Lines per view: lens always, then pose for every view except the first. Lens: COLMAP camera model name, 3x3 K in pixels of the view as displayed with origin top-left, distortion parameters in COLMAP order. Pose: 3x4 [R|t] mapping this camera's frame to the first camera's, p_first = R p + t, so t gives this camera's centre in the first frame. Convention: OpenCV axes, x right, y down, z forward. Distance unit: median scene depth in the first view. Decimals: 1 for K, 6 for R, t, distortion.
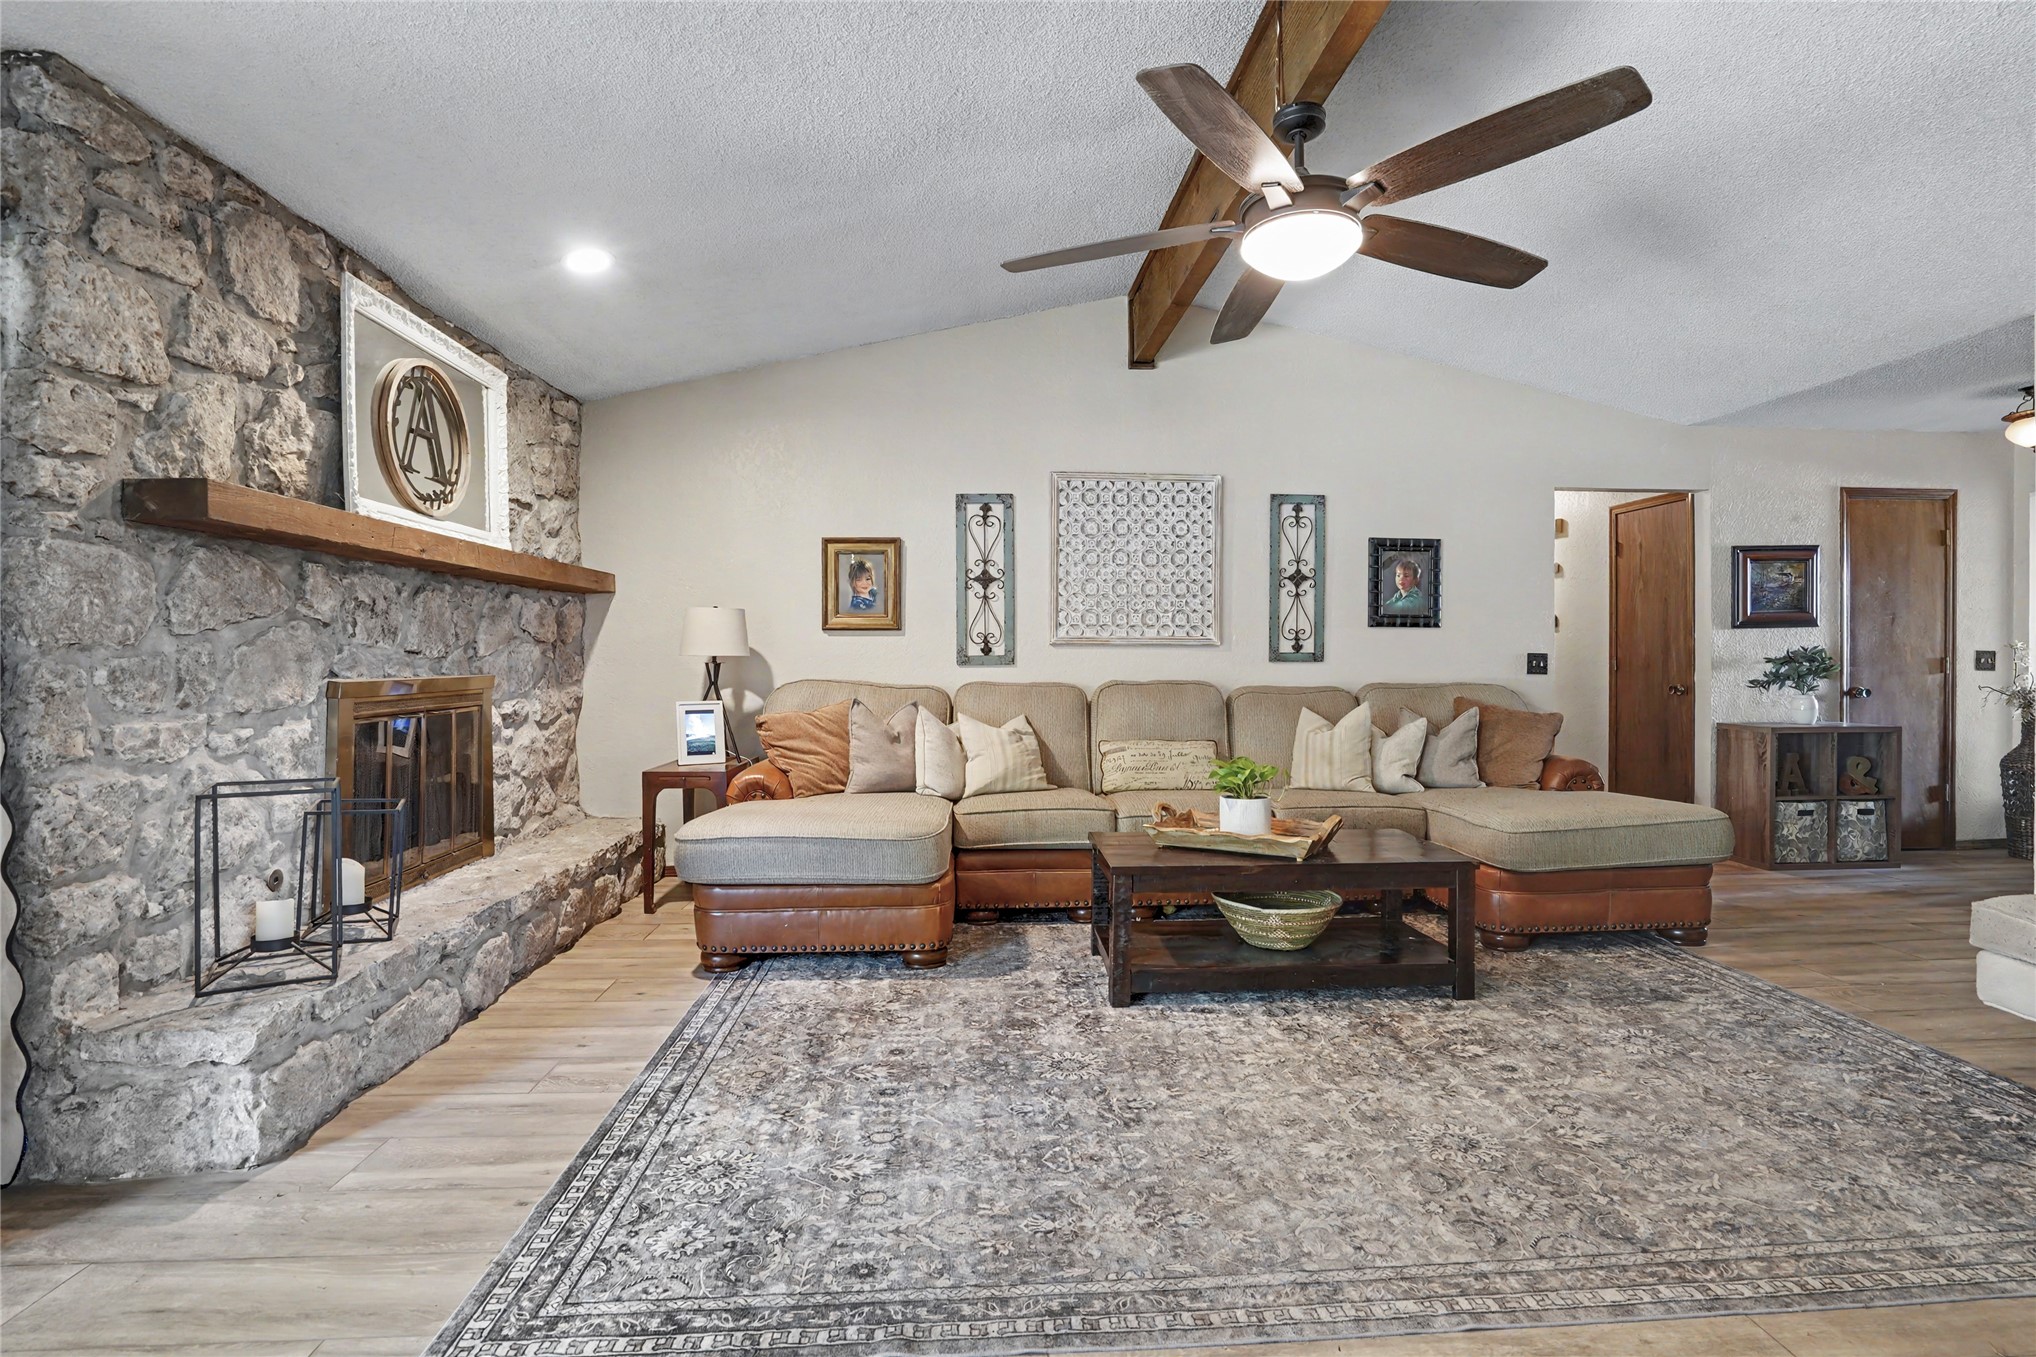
lens RADIAL K [[980.1, 0, 1020.4], [0, 980.1, 654.0], [0, 0, 1]] dist [-0.043922, 0.017211]
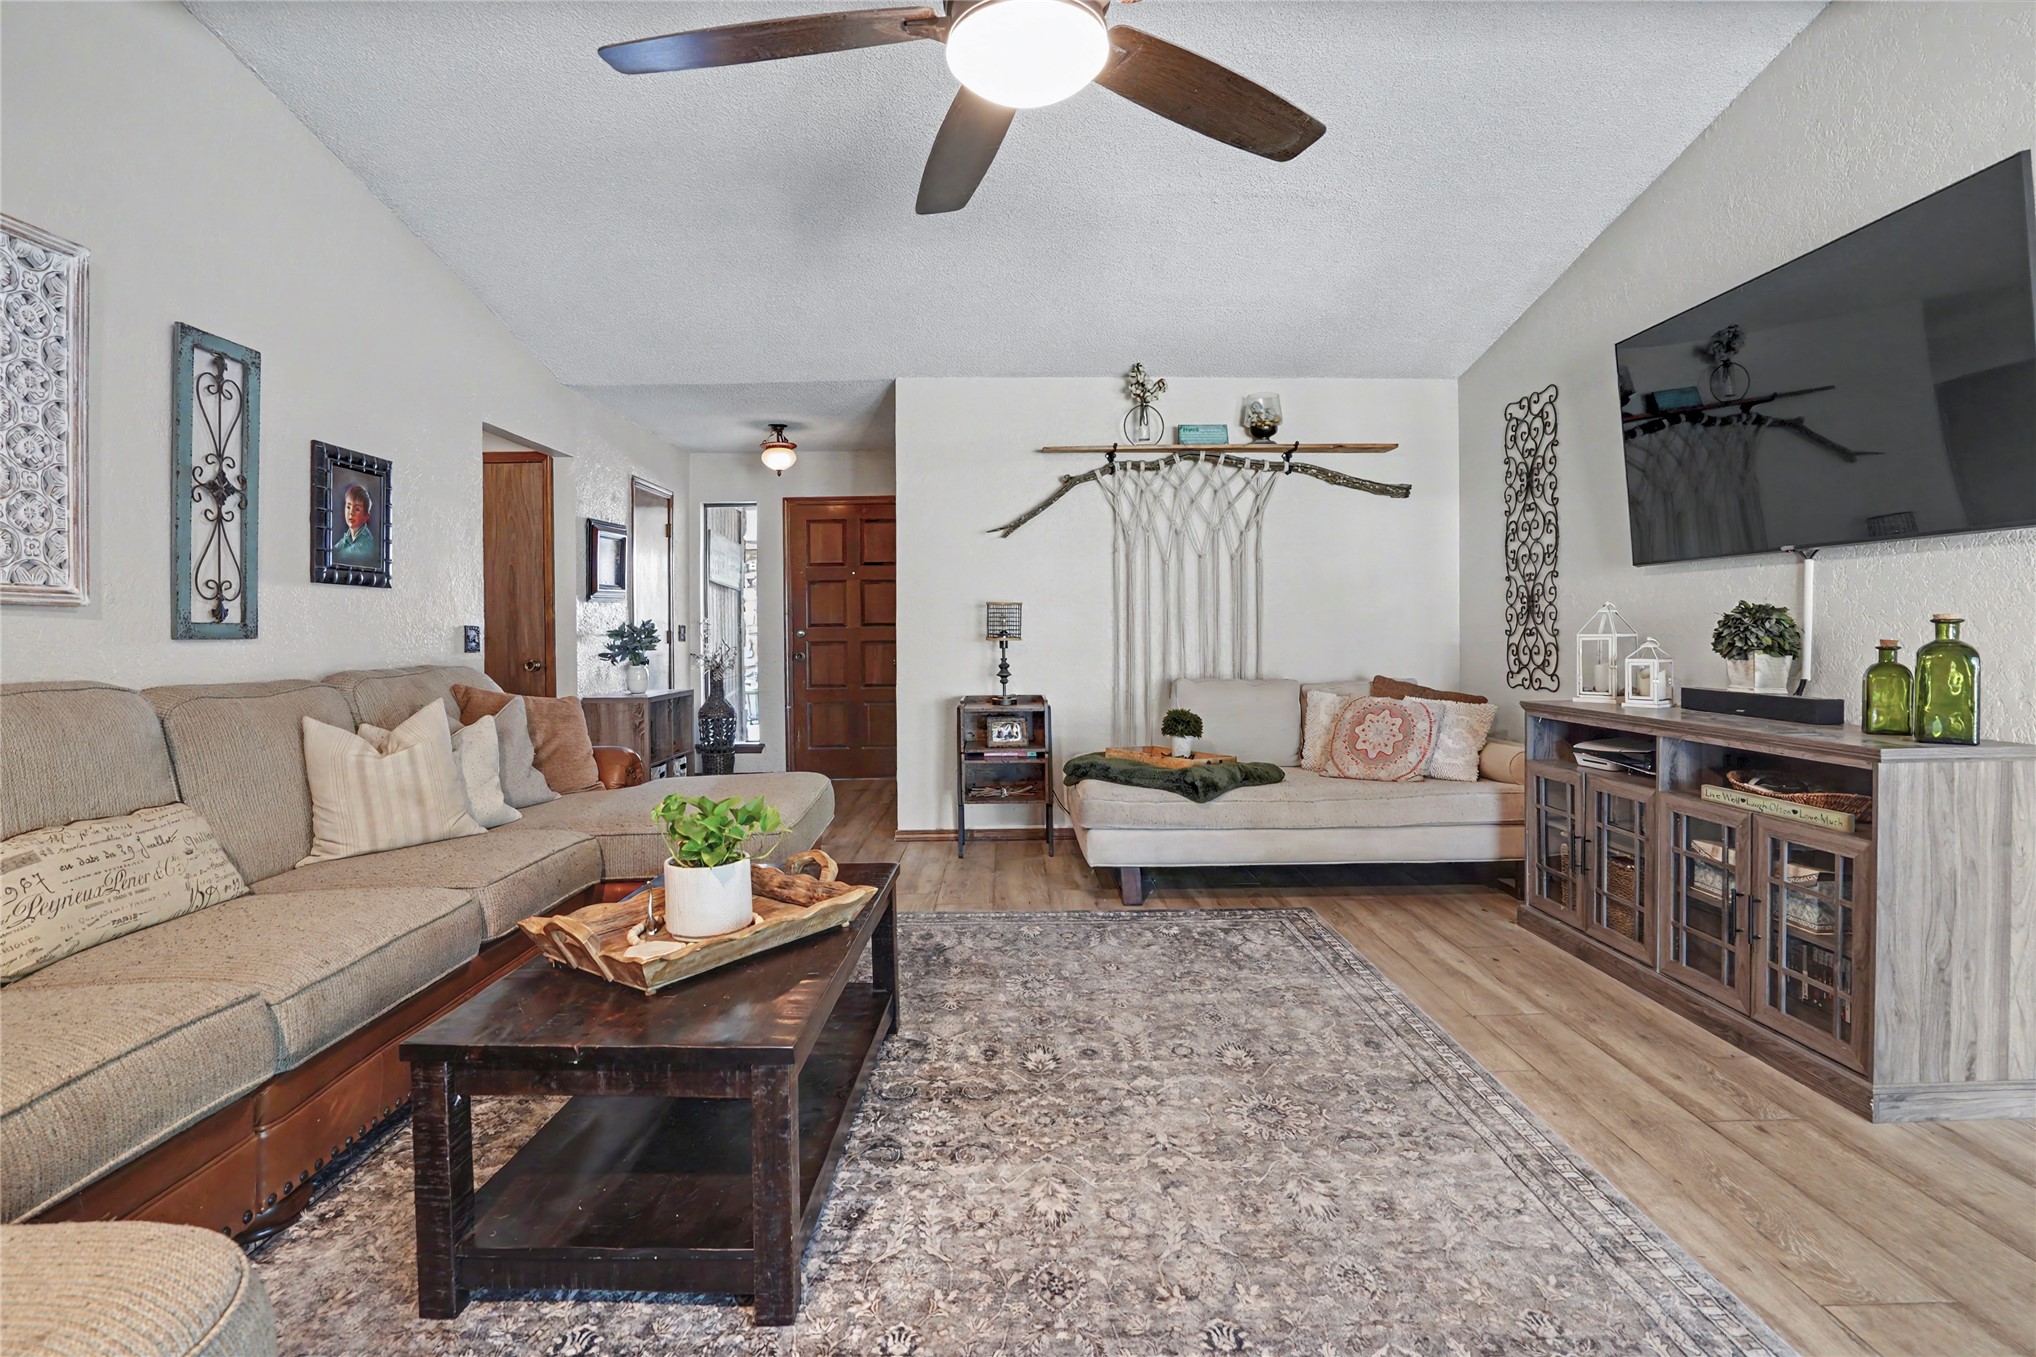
lens RADIAL K [[980.1, 0, 1016.9], [0, 980.1, 635.0], [0, 0, 1]] dist [-0.043922, 0.017211]
pose [[0.049037, -0.006486, 0.998776, -0.399554], [0.001353, 0.999978, 0.006428, 0.004358], [-0.998796, 0.001036, 0.049045, 0.875031]]
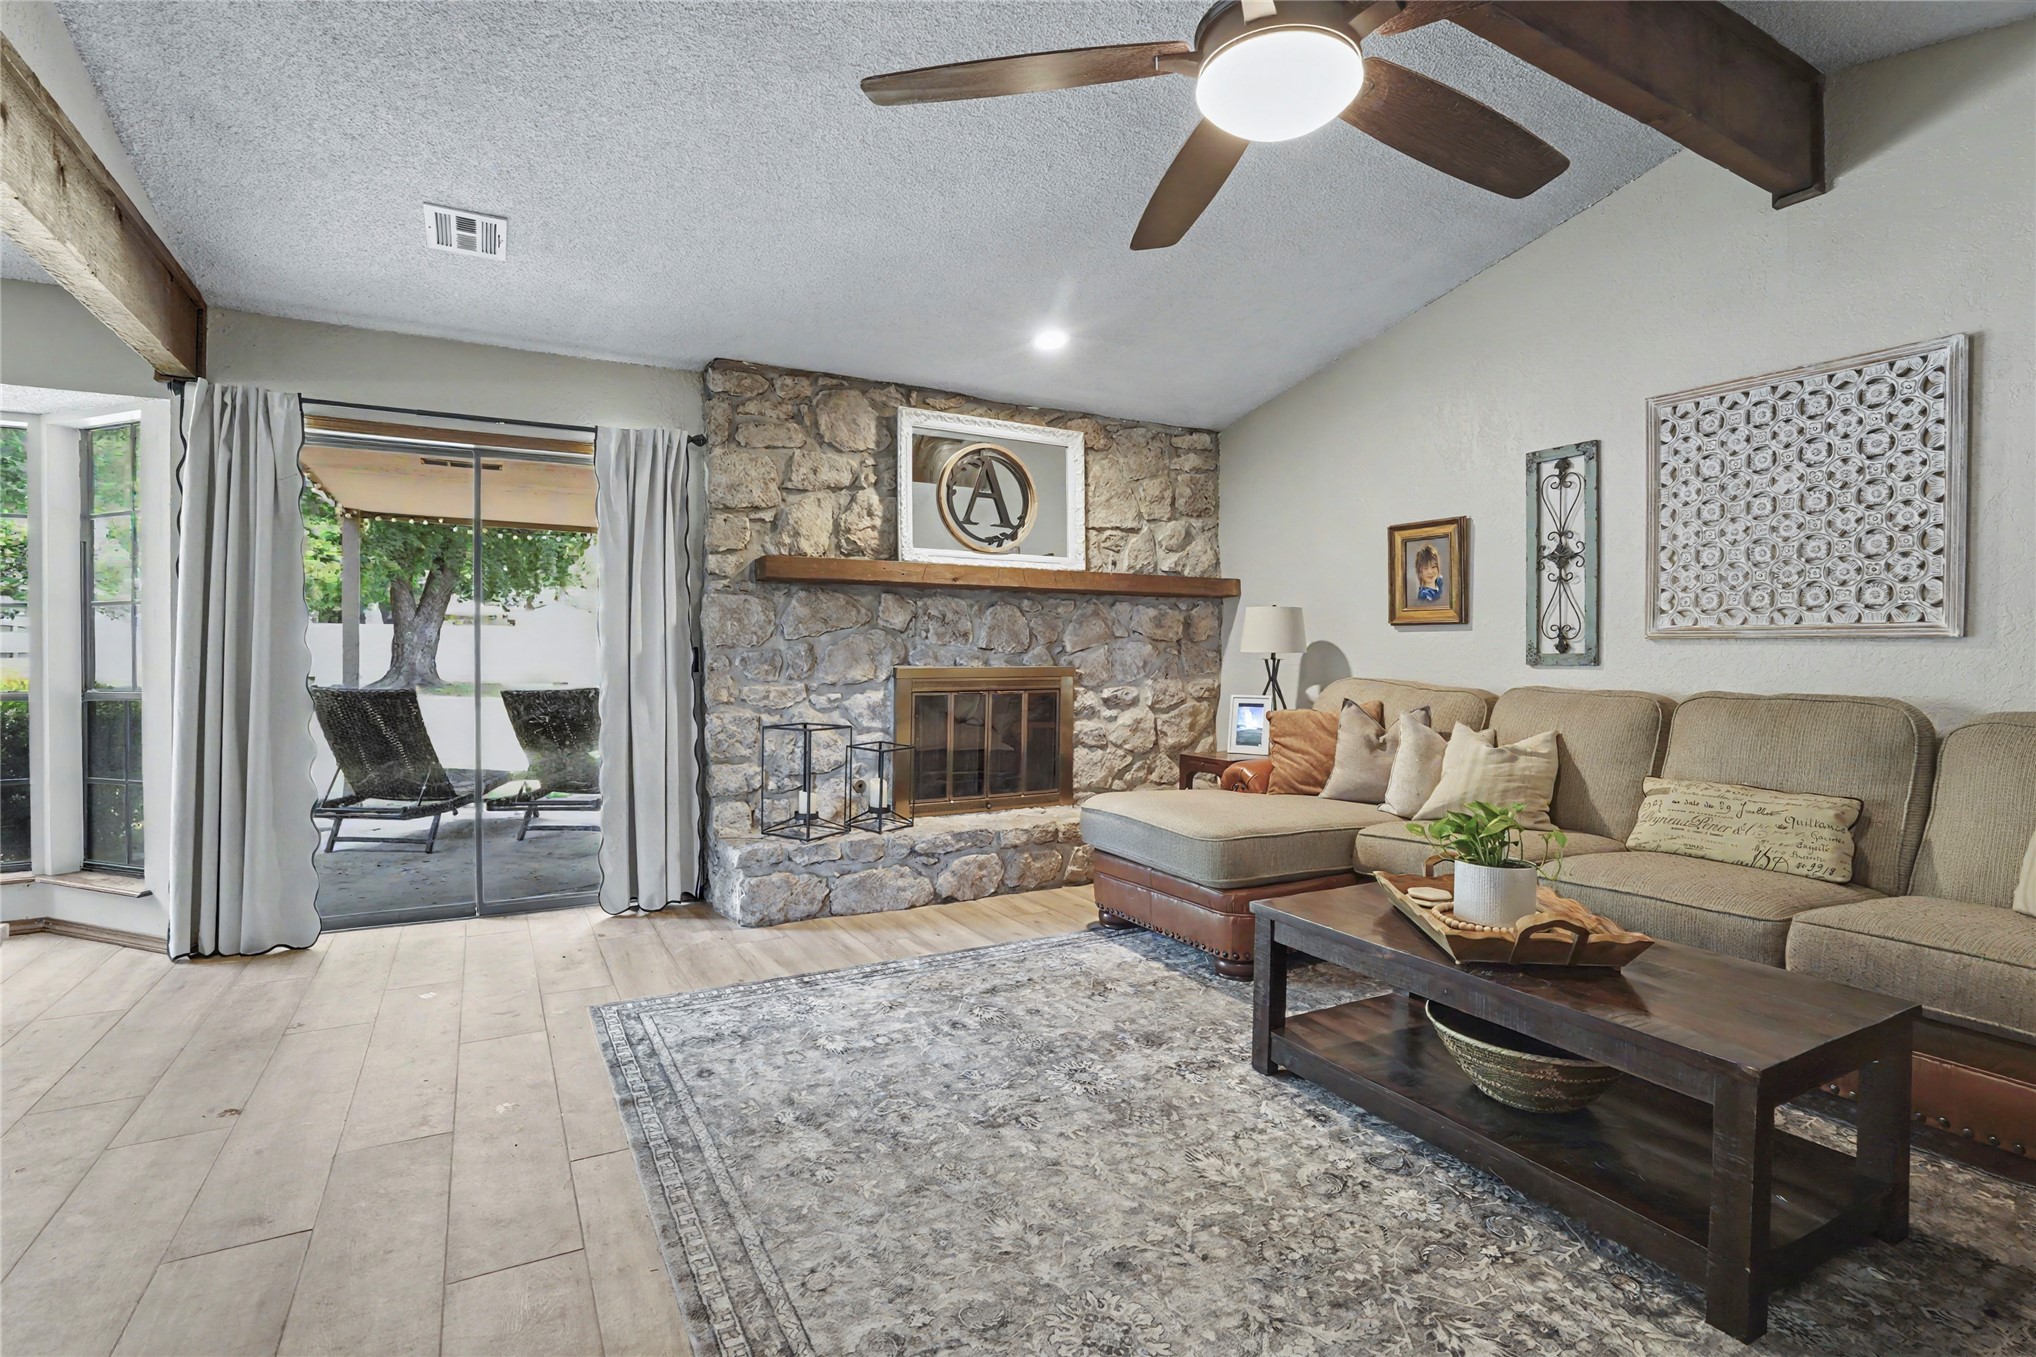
lens RADIAL K [[980.1, 0, 994.9], [0, 980.1, 649.6], [0, 0, 1]] dist [-0.043922, 0.017211]
pose [[0.422121, 0.002193, -0.906537, 0.777350], [-0.001841, 0.999997, 0.001562, -0.003585], [0.906538, 0.001010, 0.422124, 0.447138]]
